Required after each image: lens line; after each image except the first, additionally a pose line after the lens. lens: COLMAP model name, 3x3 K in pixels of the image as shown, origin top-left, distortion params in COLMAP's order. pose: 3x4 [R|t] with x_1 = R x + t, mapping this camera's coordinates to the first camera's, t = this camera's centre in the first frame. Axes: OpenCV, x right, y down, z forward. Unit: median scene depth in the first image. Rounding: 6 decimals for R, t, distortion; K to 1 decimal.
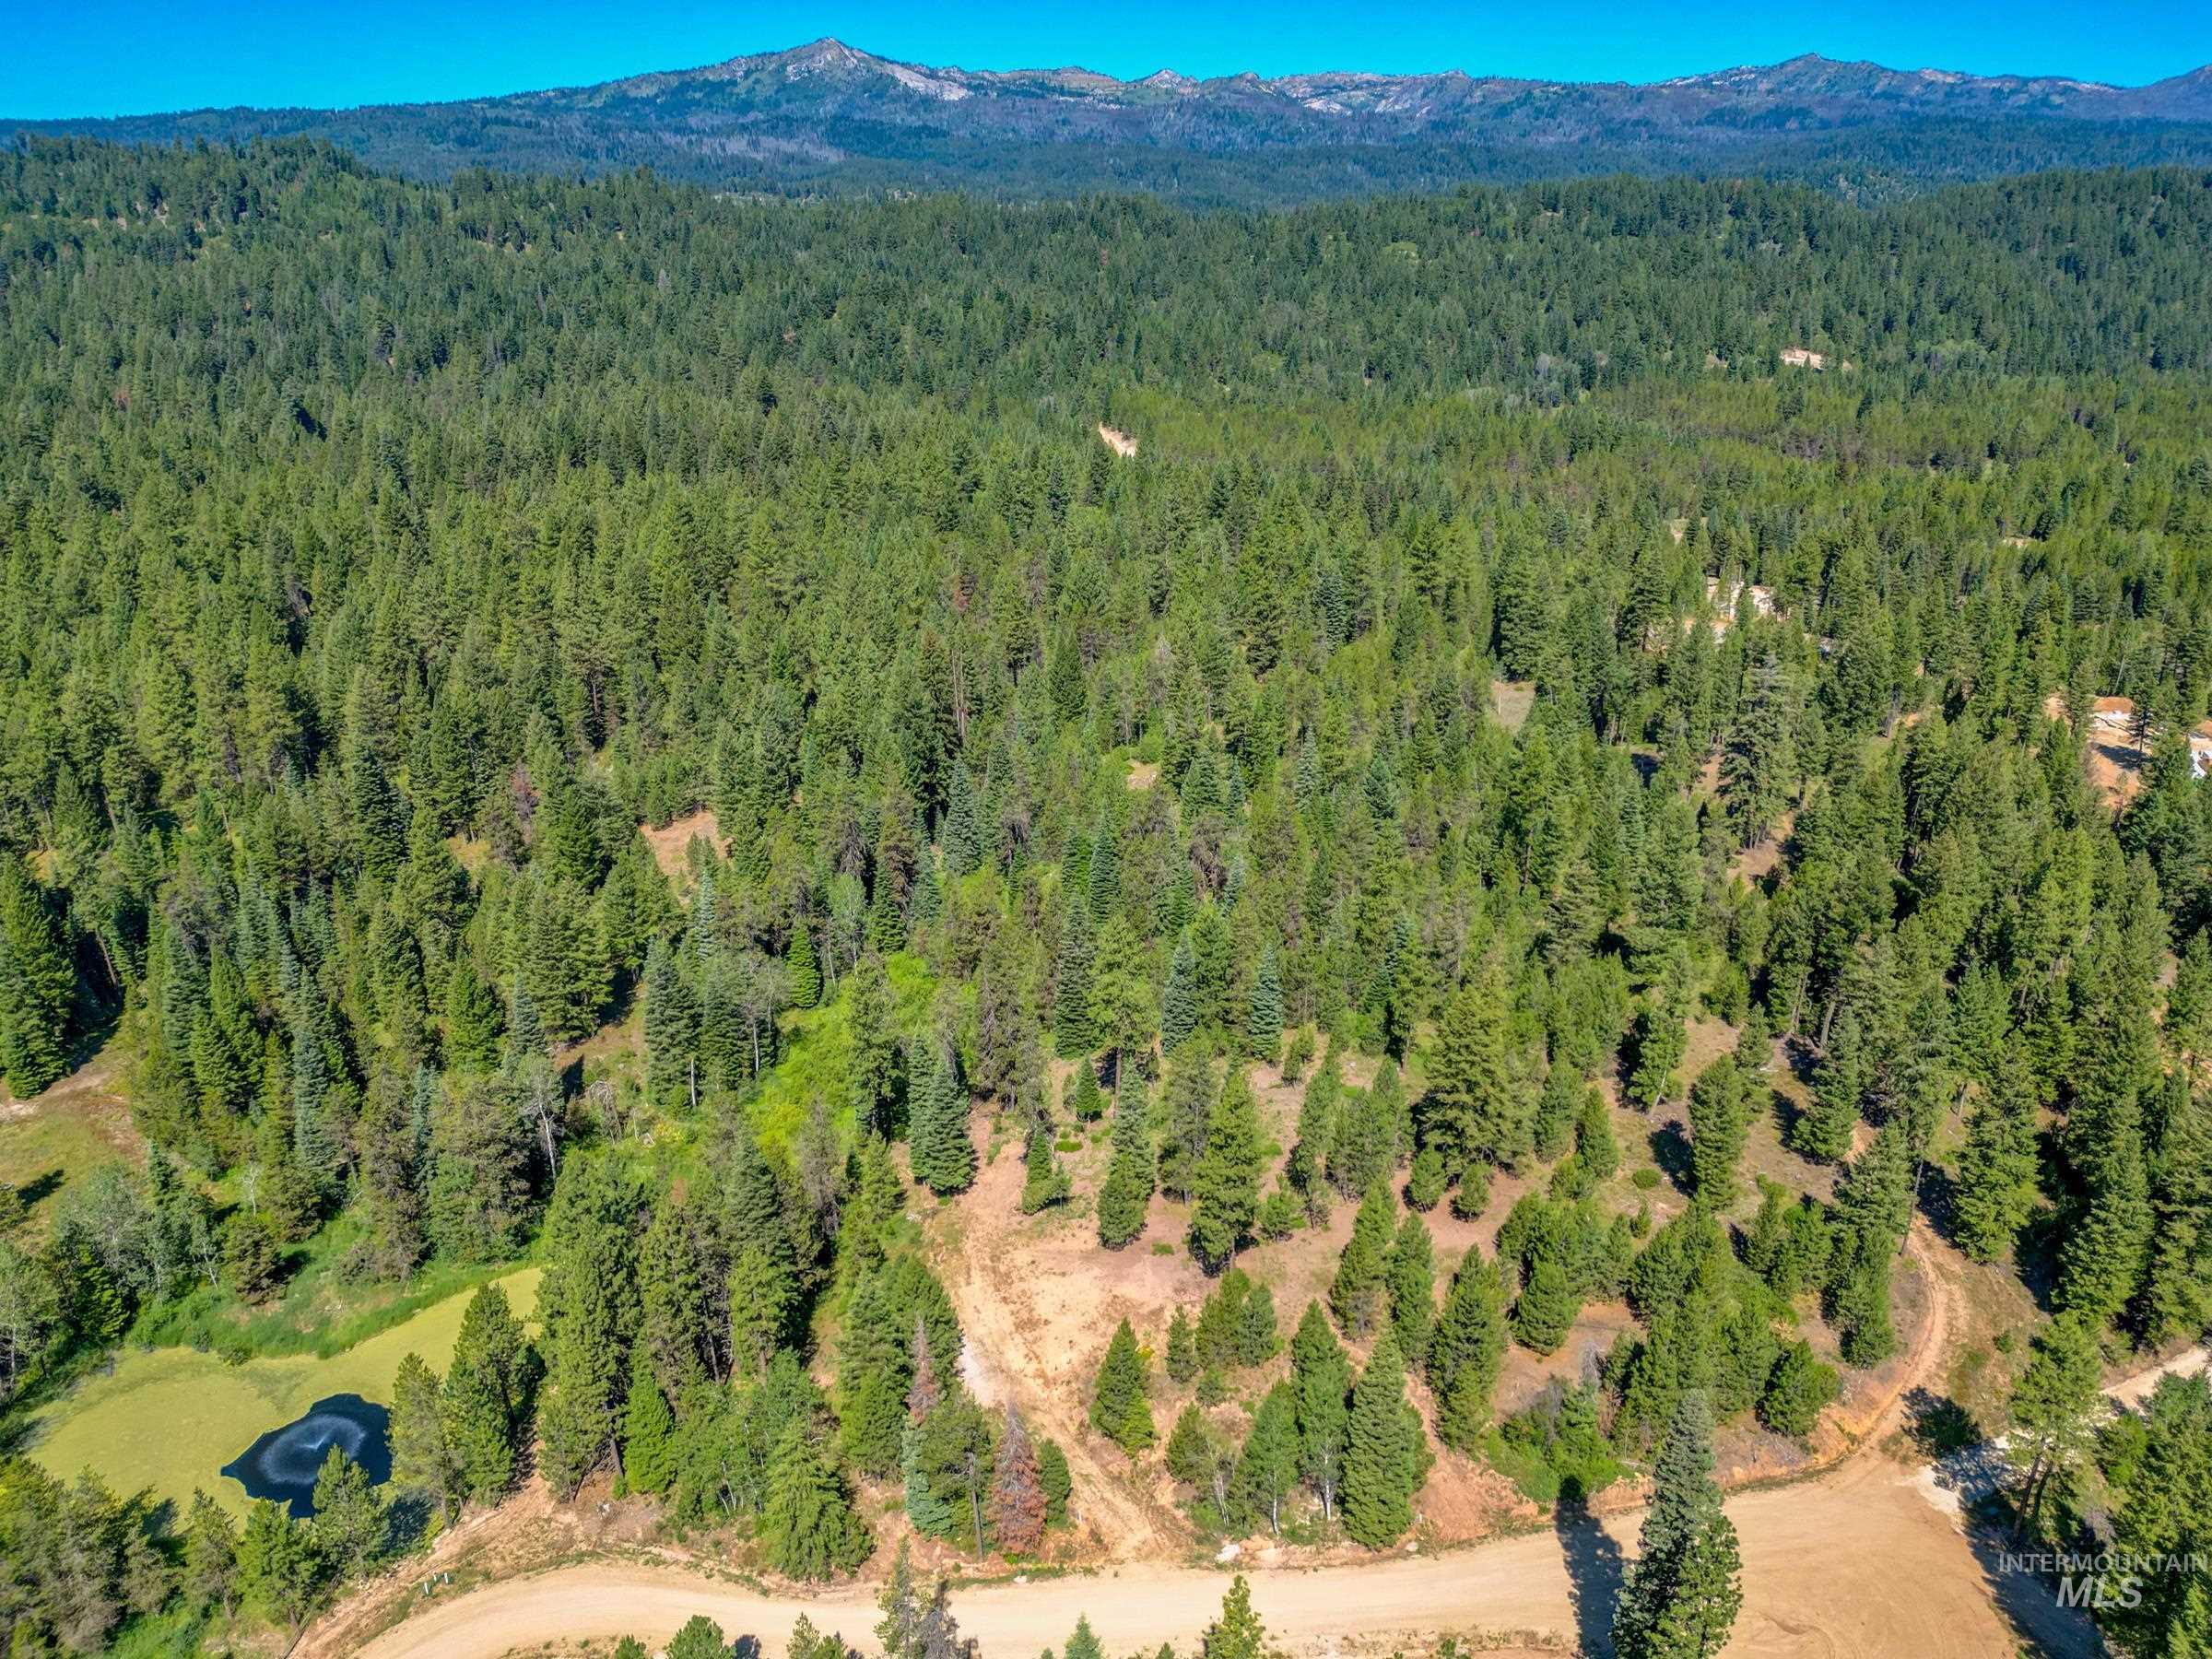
lens RADIAL K [[1556.7, 0, 1106.0], [0, 1556.7, 829.5], [0, 0, 1]] dist [0.076295, -0.067461]
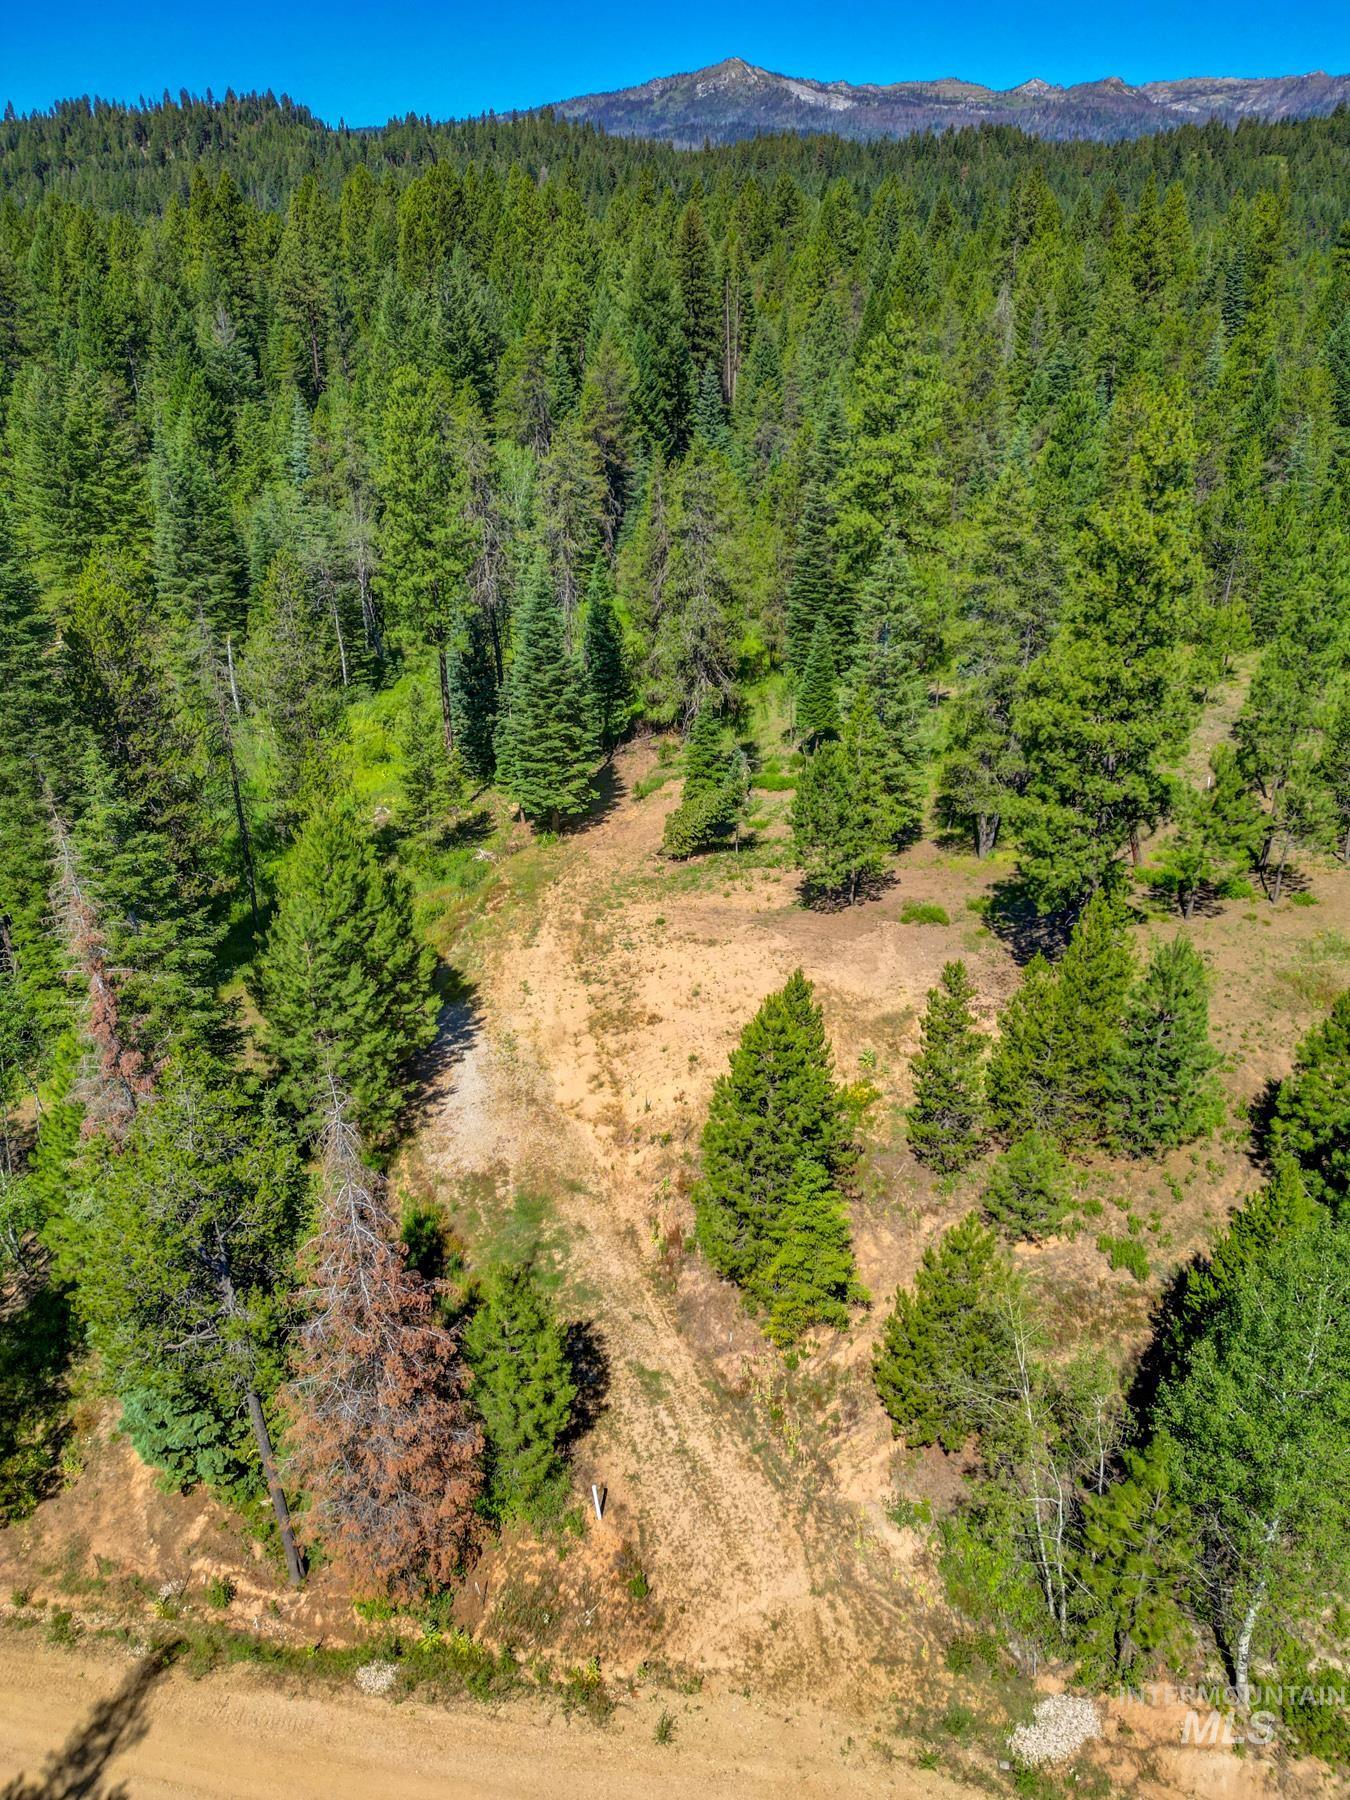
lens RADIAL K [[1266.7, 0, 675.0], [0, 1266.7, 900.0], [0, 0, 1]] dist [0.076295, -0.067461]
pose [[0.980316, 0.084404, -0.178481, 0.030754], [-0.065986, 0.992096, 0.106727, 0.231691], [0.186079, -0.092849, 0.978138, 0.619925]]
